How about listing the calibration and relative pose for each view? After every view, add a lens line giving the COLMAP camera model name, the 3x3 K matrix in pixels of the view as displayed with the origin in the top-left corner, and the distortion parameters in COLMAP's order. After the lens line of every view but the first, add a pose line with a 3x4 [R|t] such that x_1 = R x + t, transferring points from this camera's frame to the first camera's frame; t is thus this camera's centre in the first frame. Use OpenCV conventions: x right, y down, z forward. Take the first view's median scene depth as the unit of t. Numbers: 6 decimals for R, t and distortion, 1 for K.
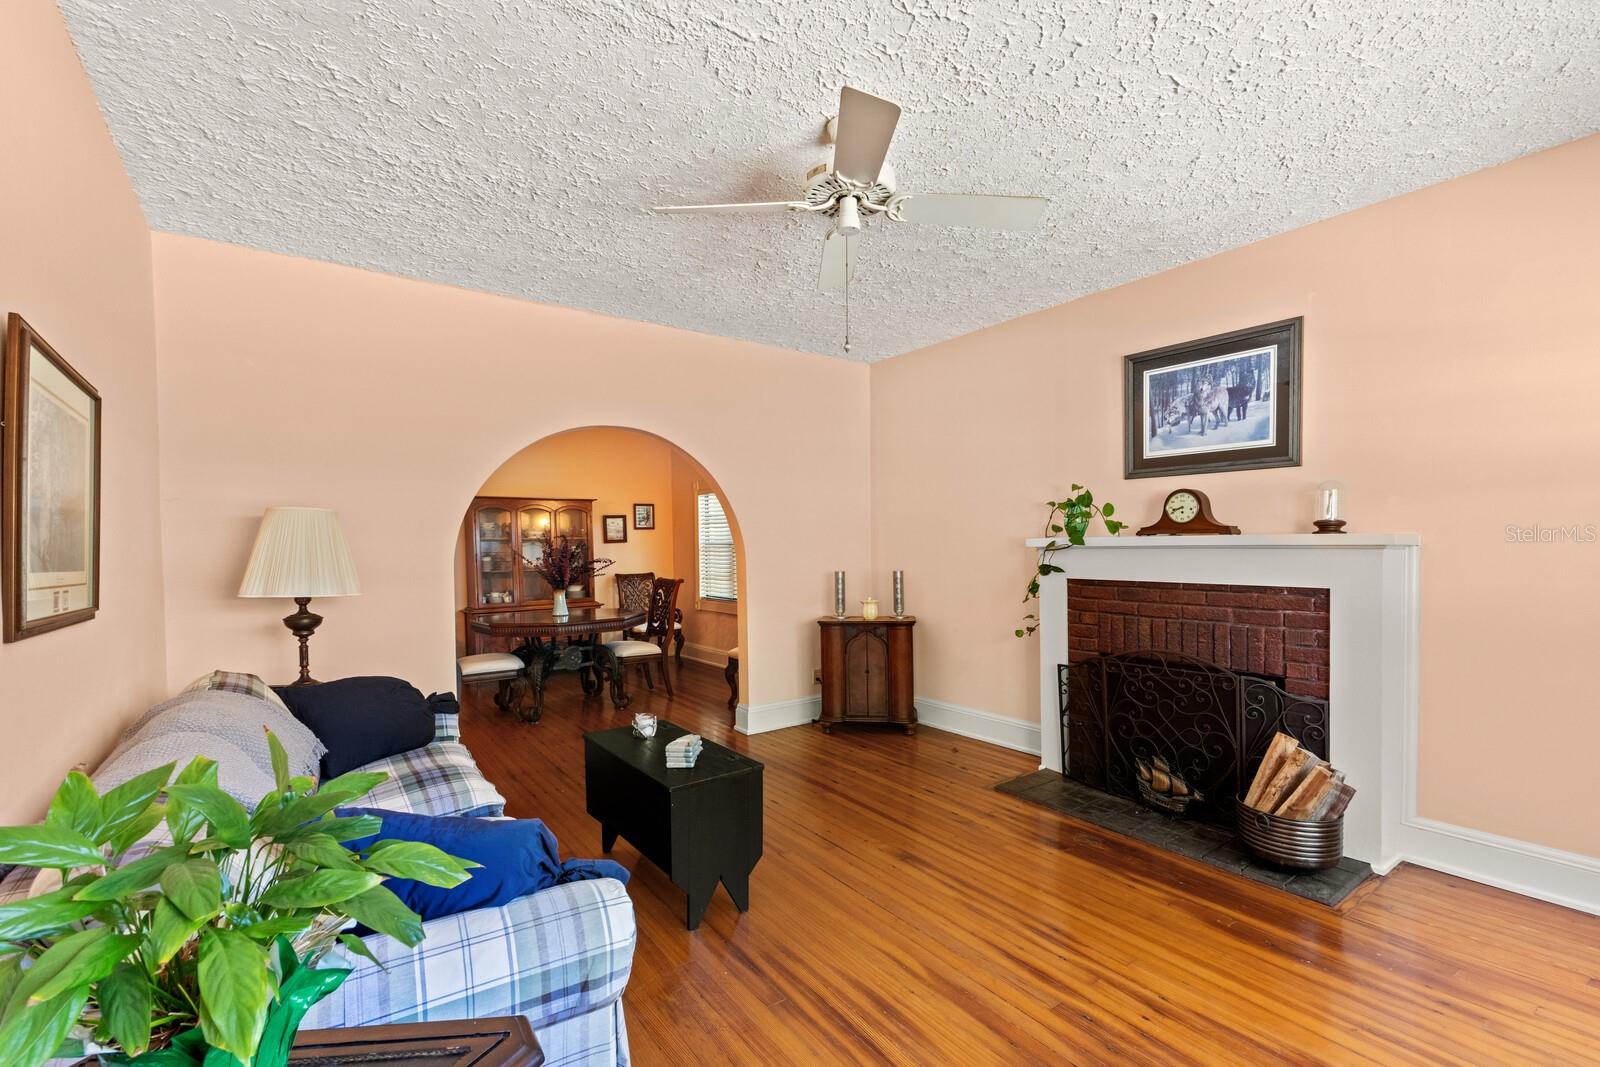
lens RADIAL K [[700.0, 0, 799.4], [0, 700.0, 543.1], [0, 0, 1]] dist [0.000428, 0.000024]
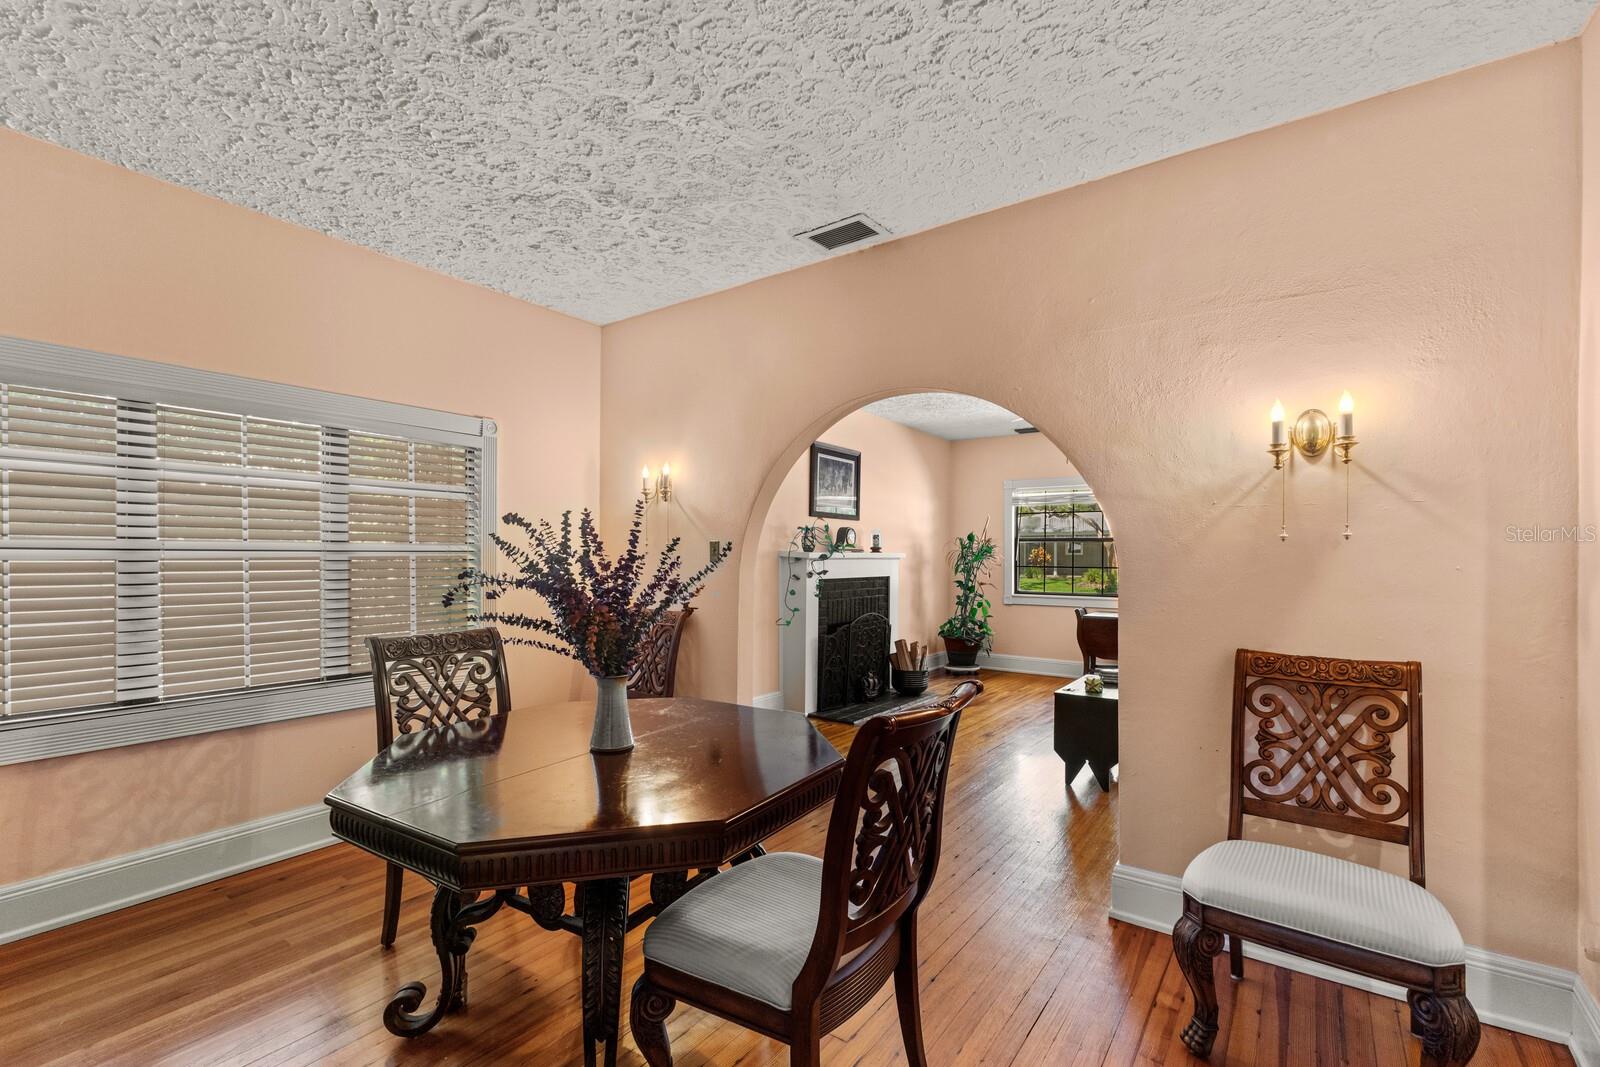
lens RADIAL K [[700.0, 0, 800.4], [0, 700.0, 540.4], [0, 0, 1]] dist [0.000428, 0.000024]
pose [[0.949344, 0.004242, 0.314210, -0.126598], [-0.001599, 0.999961, -0.008669, -0.019433], [-0.314235, 0.007727, 0.949314, -0.848165]]
